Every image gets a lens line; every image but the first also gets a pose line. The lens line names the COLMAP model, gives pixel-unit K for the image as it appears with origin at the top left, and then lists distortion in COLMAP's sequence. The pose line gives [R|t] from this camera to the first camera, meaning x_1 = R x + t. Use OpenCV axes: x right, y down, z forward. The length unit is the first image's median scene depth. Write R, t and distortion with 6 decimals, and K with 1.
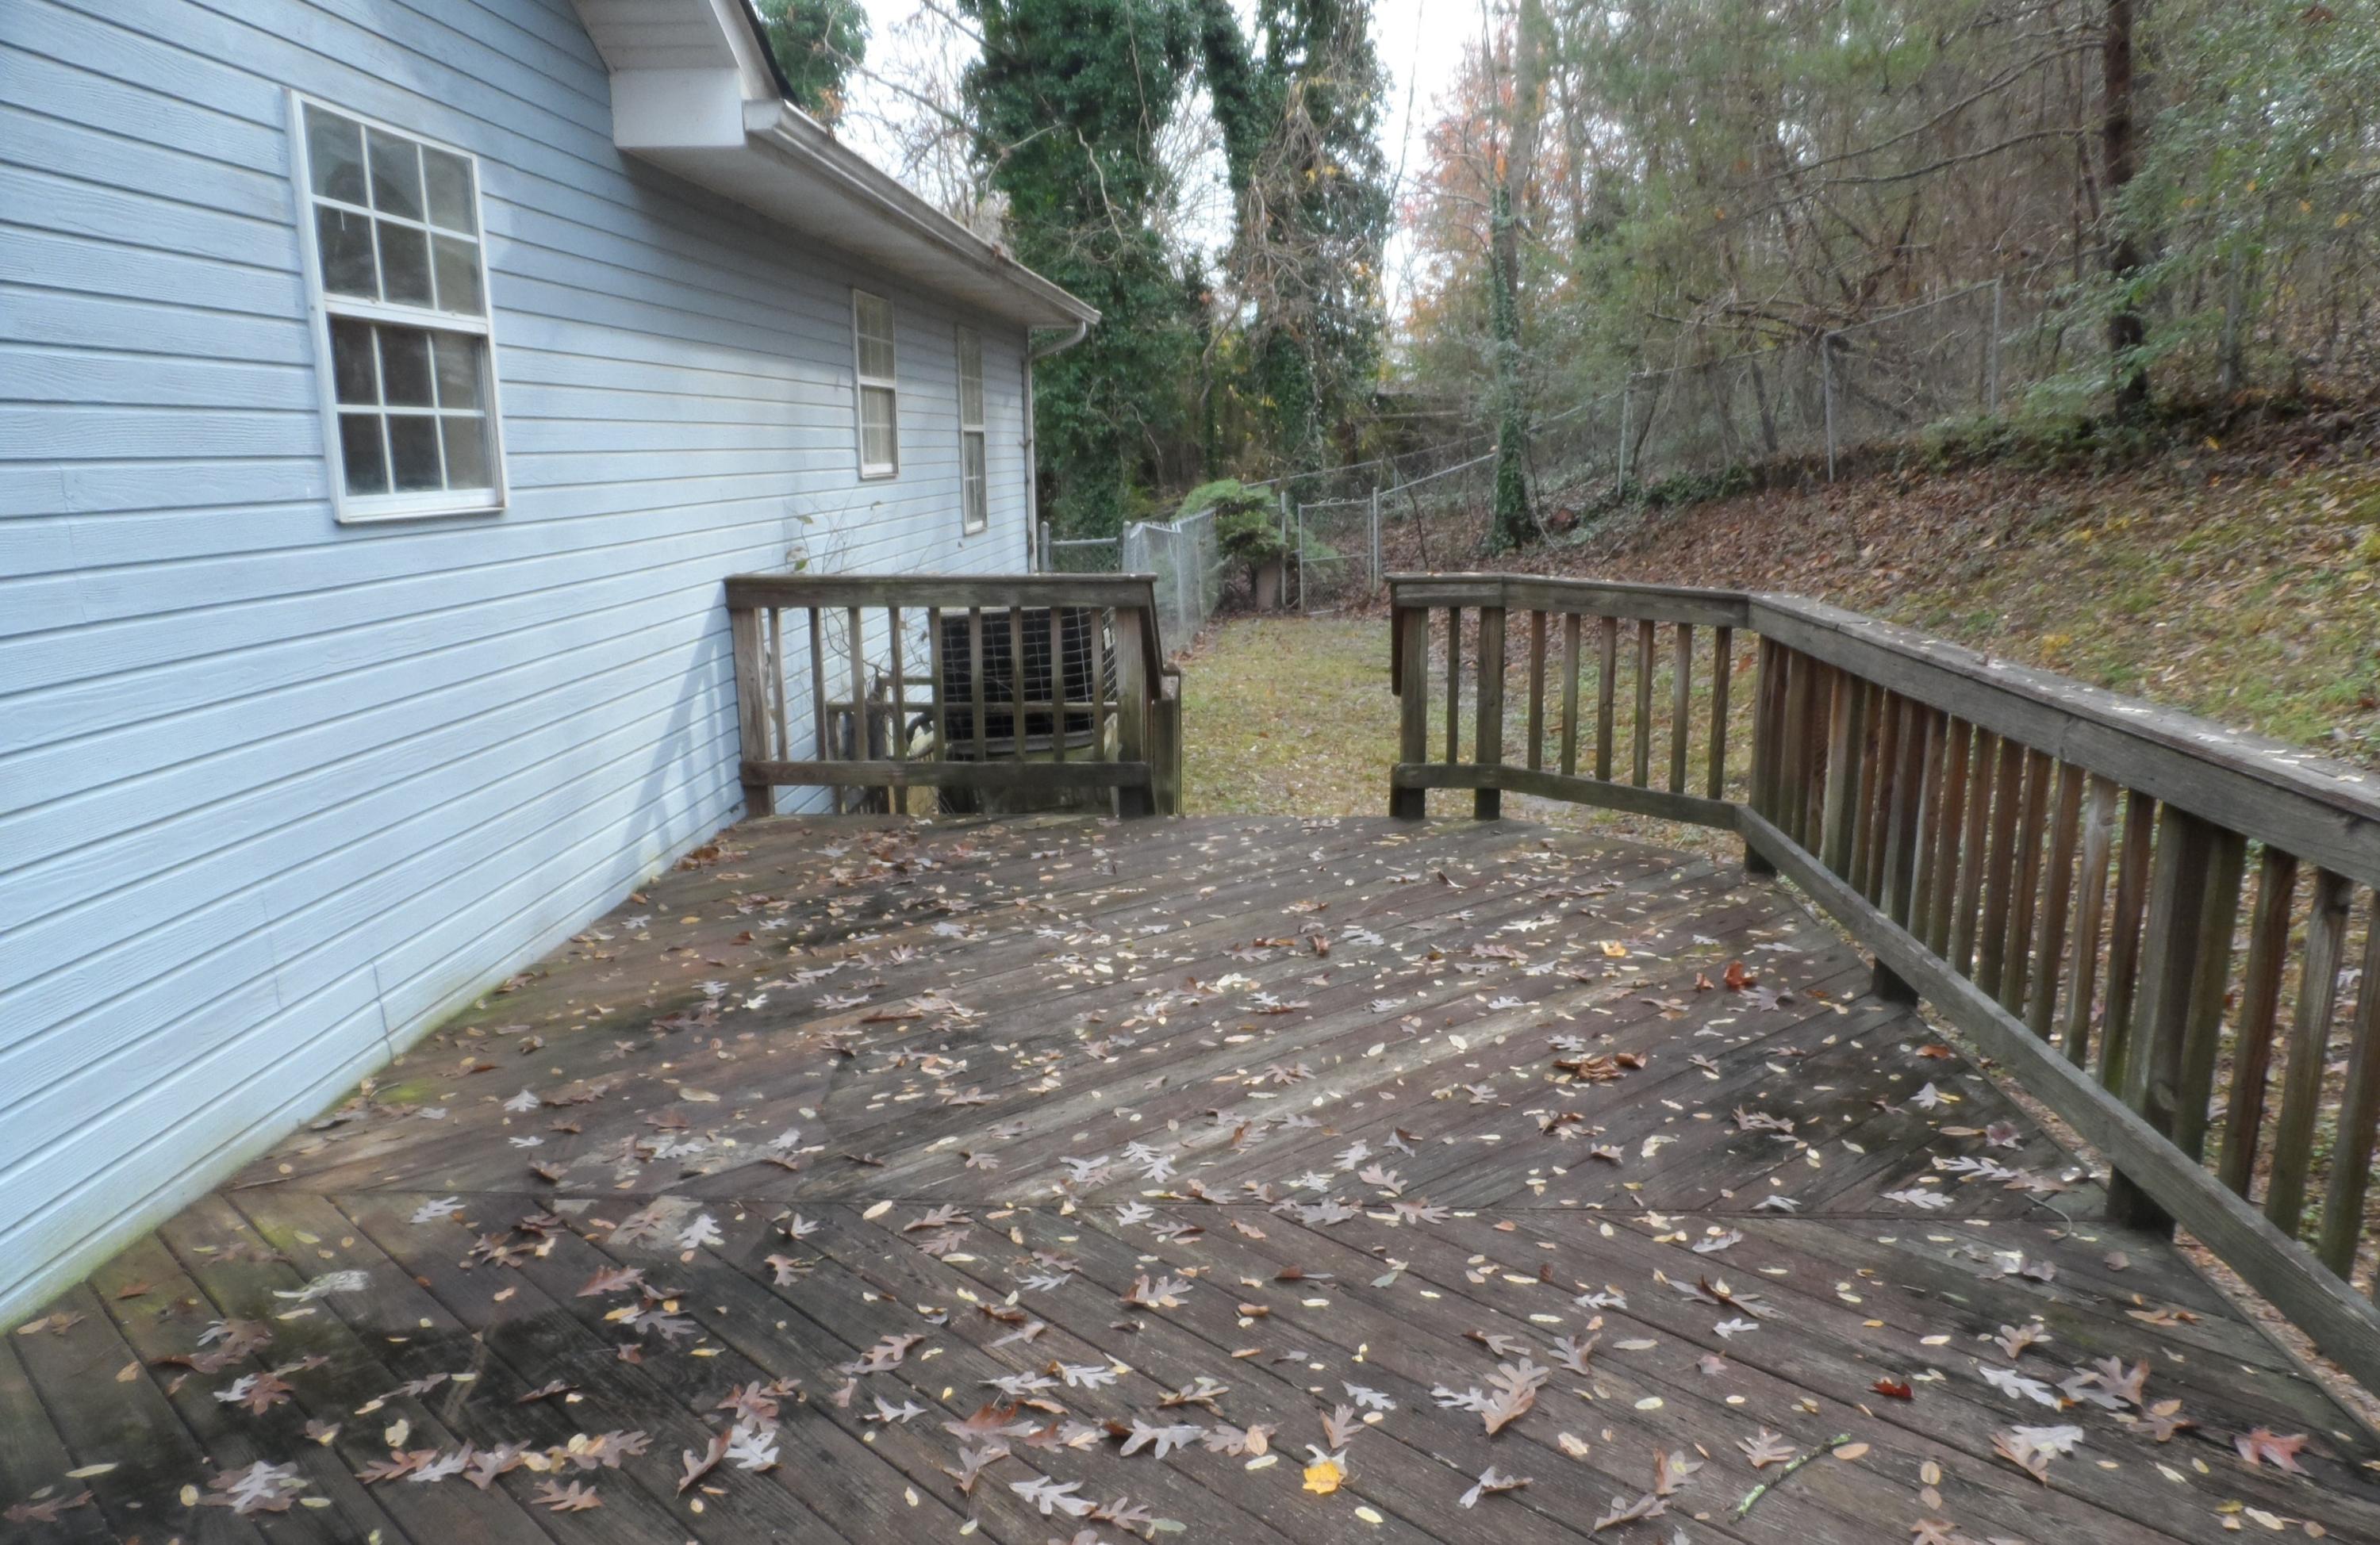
lens RADIAL K [[1724.2, 0, 1185.3], [0, 1724.2, 870.1], [0, 0, 1]] dist [-0.018853, -0.001940]
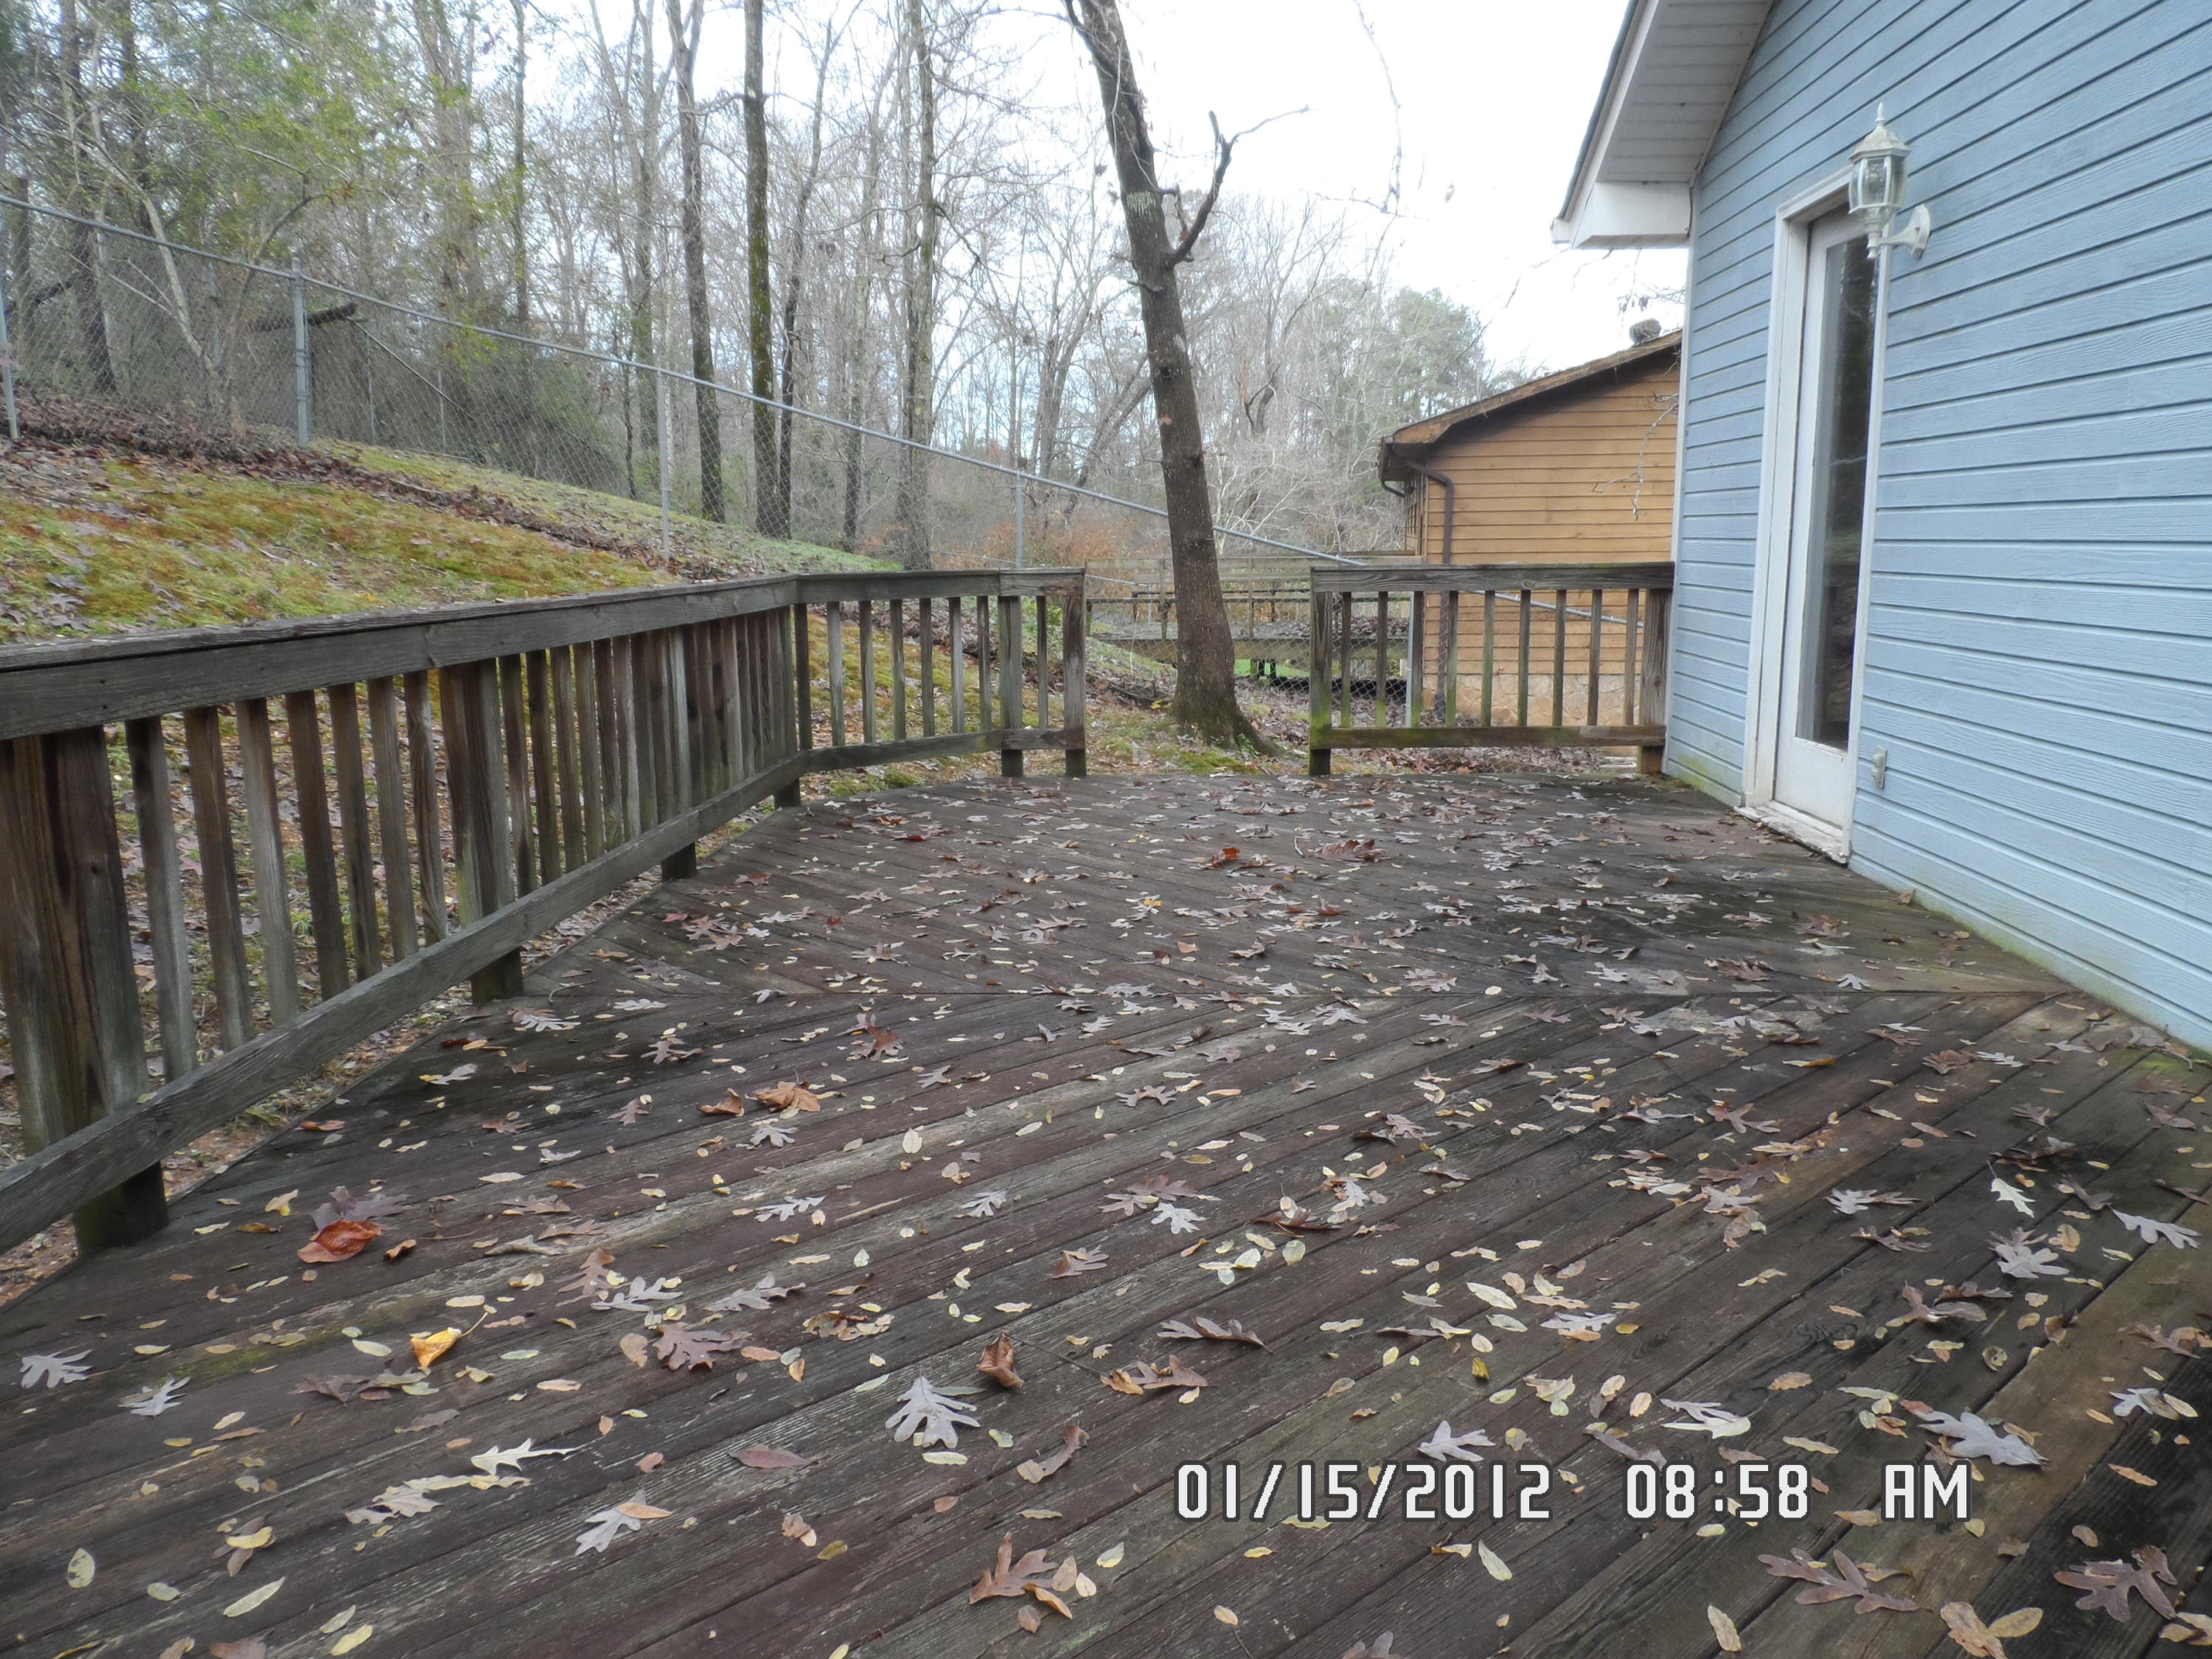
lens RADIAL K [[1693.2, 0, 1106.2], [0, 1693.2, 841.8], [0, 0, 1]] dist [-0.012261, 0.017841]
pose [[-0.999809, 0.018694, 0.005621, 0.052567], [0.019371, 0.914614, 0.403865, -0.231090], [0.002409, 0.403897, -0.914802, 1.211667]]
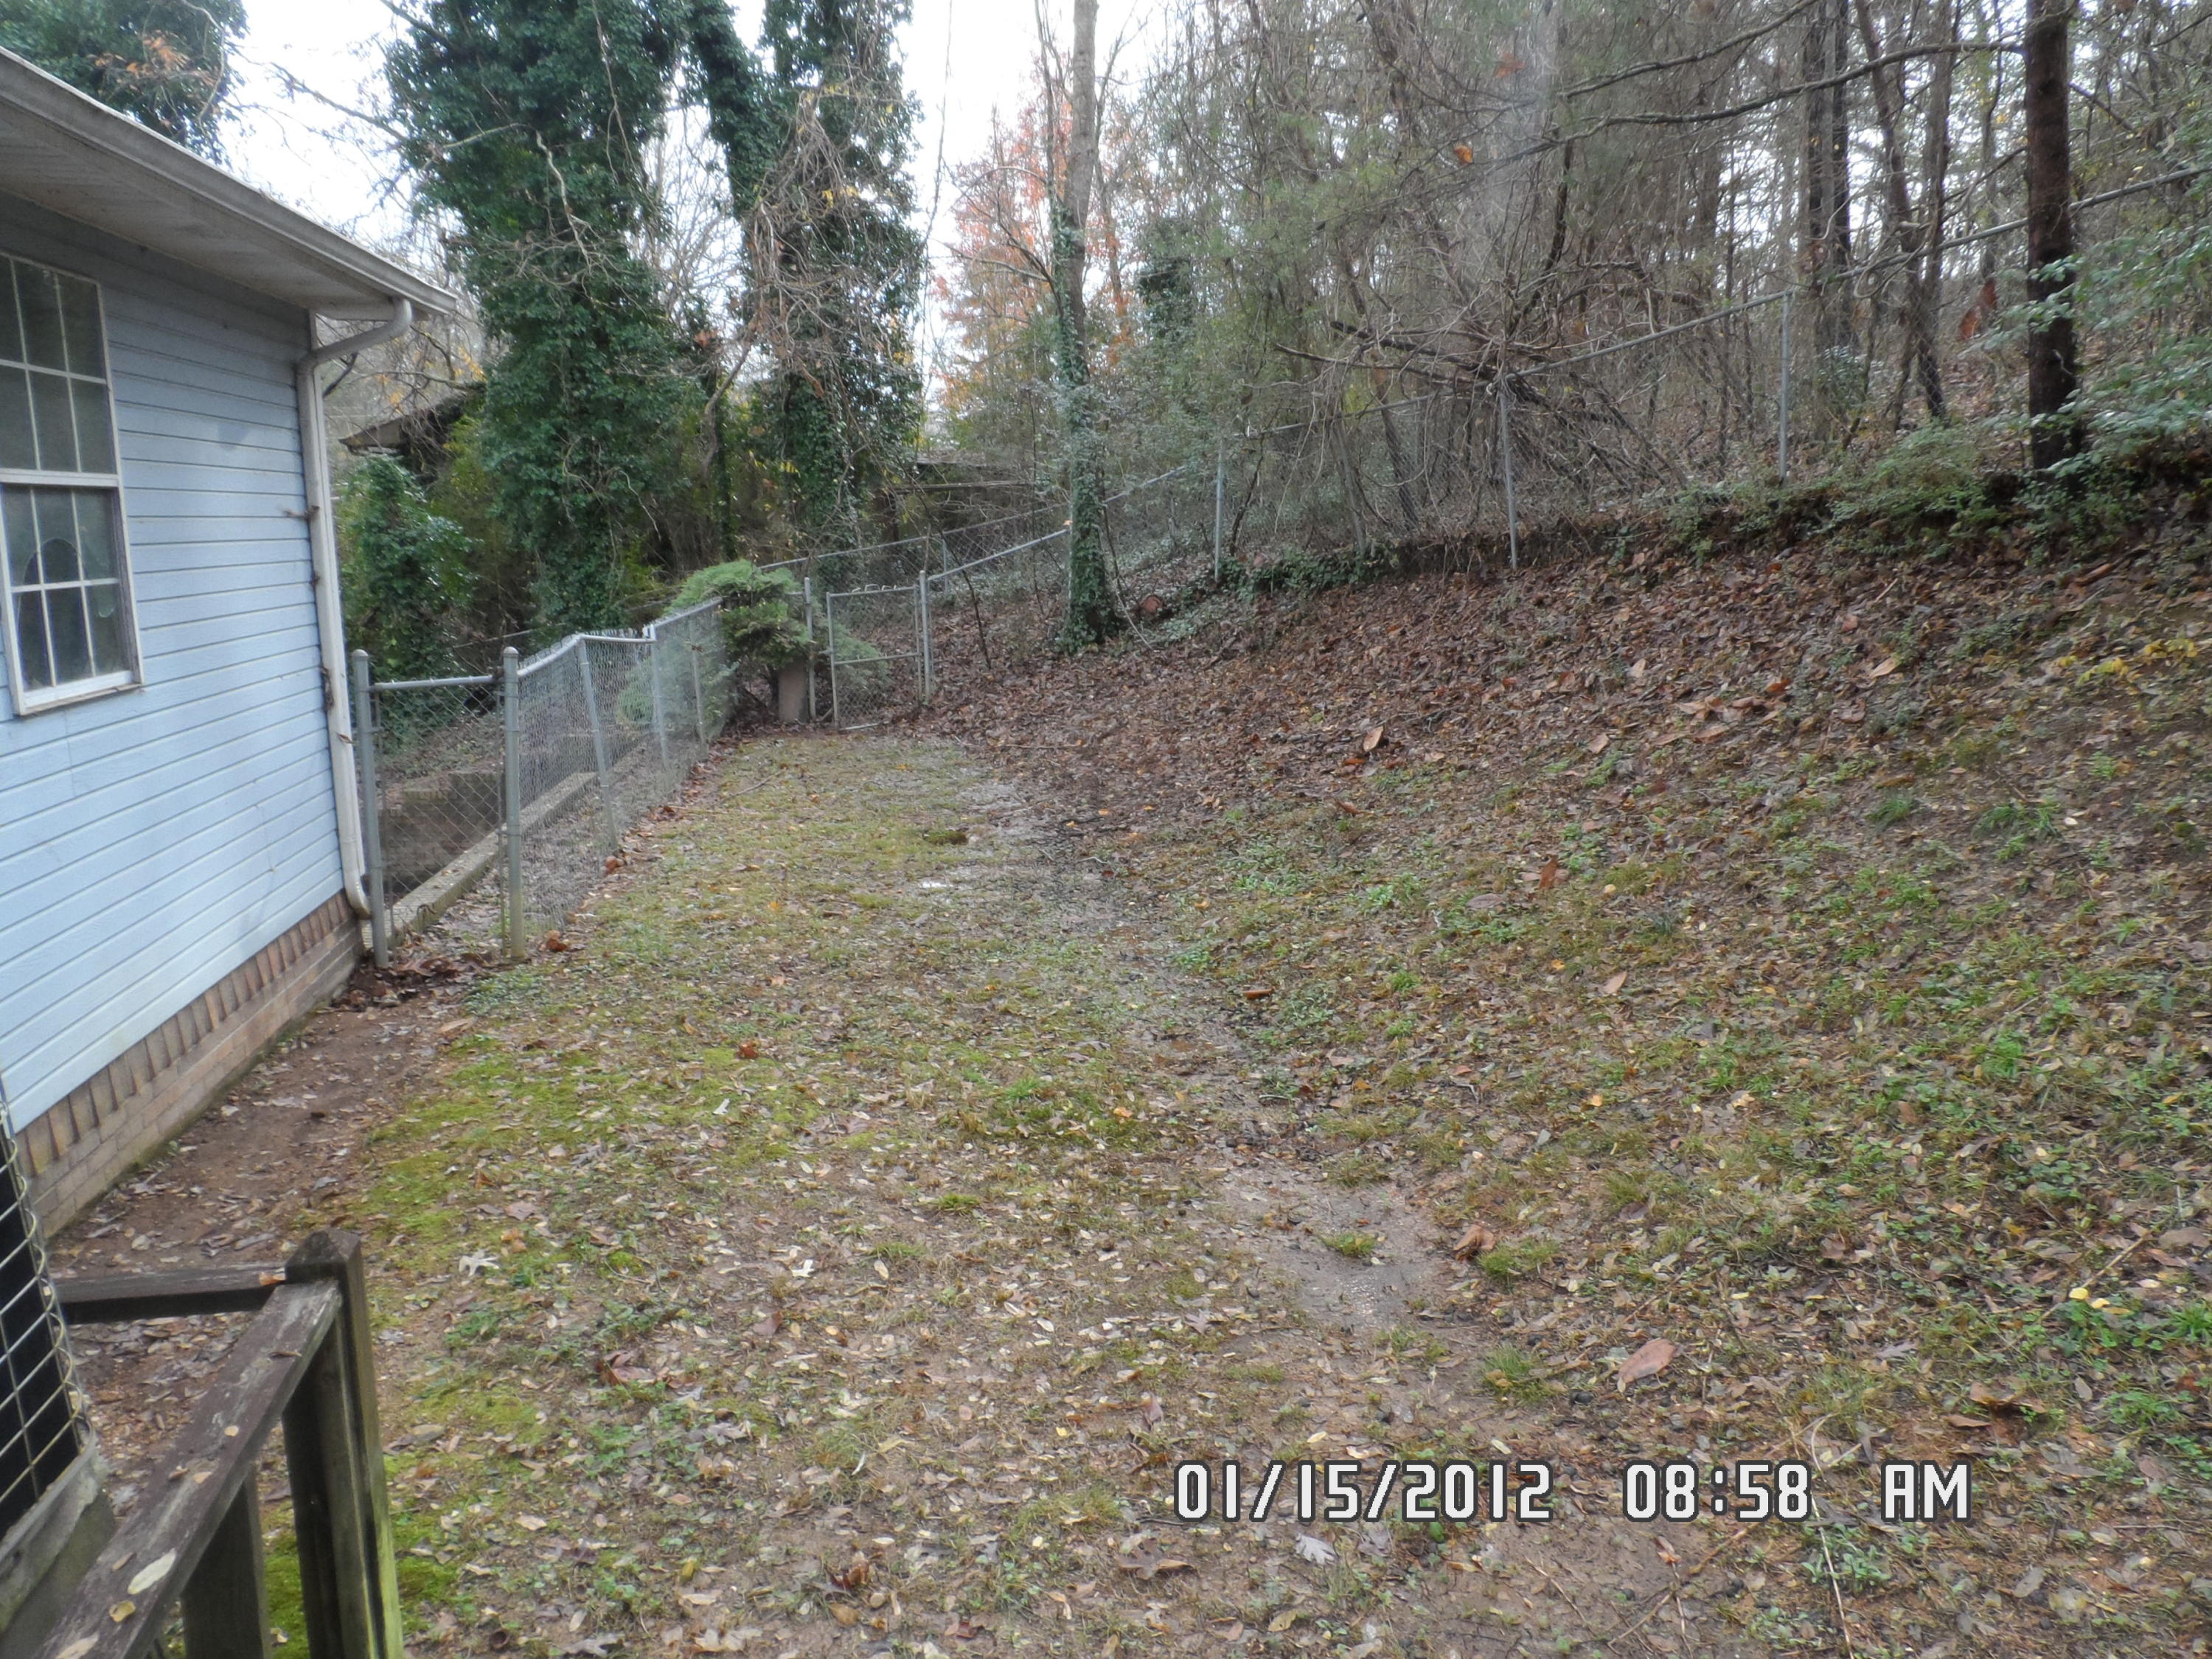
lens RADIAL K [[1693.2, 0, 1106.2], [0, 1693.2, 841.8], [0, 0, 1]] dist [-0.012261, 0.017841]
pose [[0.976505, -0.037180, 0.212265, 0.020860], [0.048463, 0.997661, -0.048202, -0.051436], [-0.209976, 0.057357, 0.976023, 0.208818]]
